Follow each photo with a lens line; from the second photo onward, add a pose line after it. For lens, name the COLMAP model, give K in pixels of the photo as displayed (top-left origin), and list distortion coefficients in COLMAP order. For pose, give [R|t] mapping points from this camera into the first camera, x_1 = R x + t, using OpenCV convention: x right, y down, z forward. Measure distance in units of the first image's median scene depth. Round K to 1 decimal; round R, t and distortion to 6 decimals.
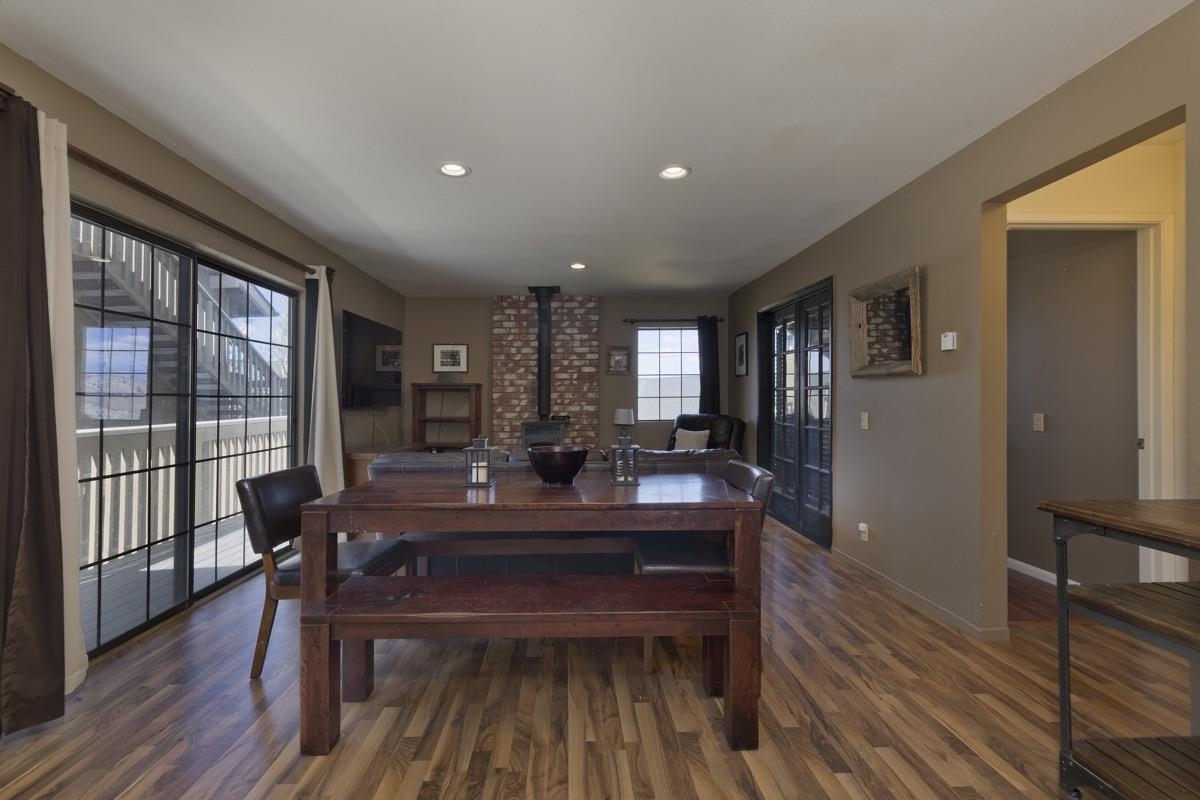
lens RADIAL K [[543.6, 0, 595.2], [0, 543.6, 404.0], [0, 0, 1]] dist [0.004155, 0.000037]
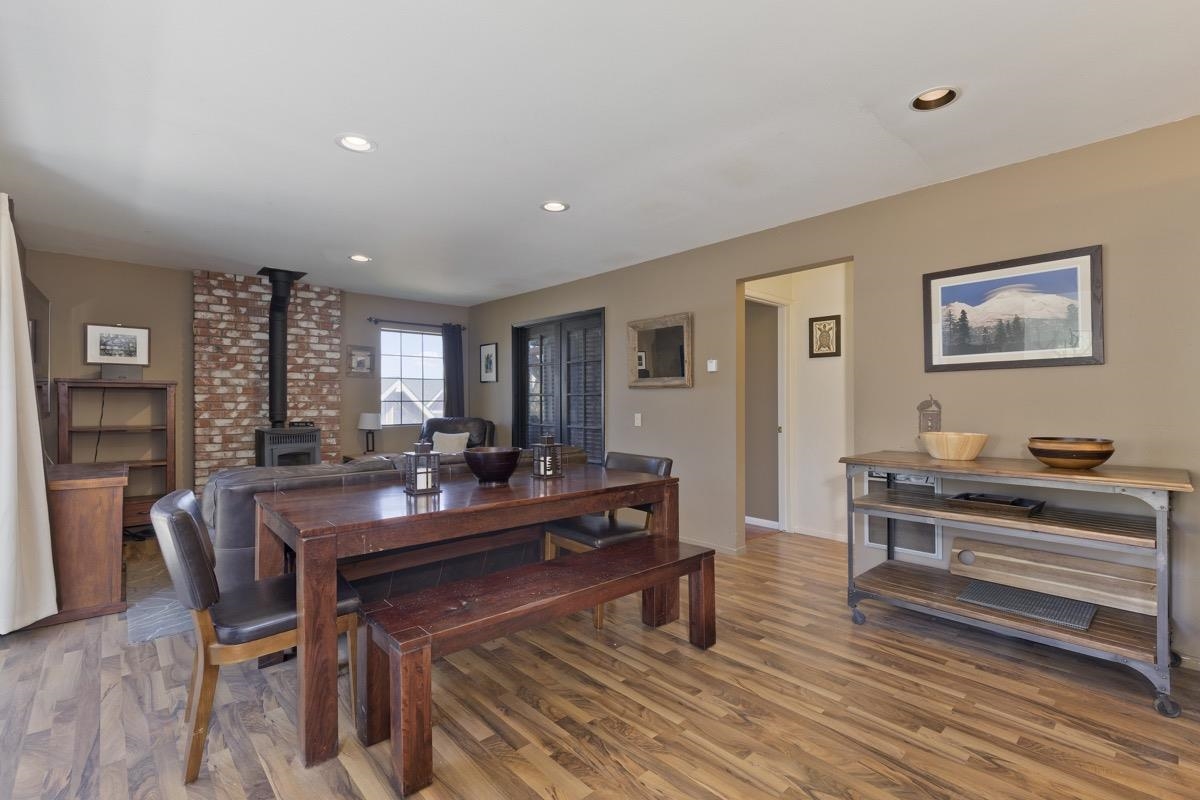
lens RADIAL K [[543.6, 0, 595.2], [0, 543.6, 404.0], [0, 0, 1]] dist [0.004155, 0.000037]
pose [[0.749753, 0.003095, 0.661711, -0.276235], [0.002241, 0.999971, -0.007217, 0.000722], [-0.661714, 0.006894, 0.749724, 0.035770]]
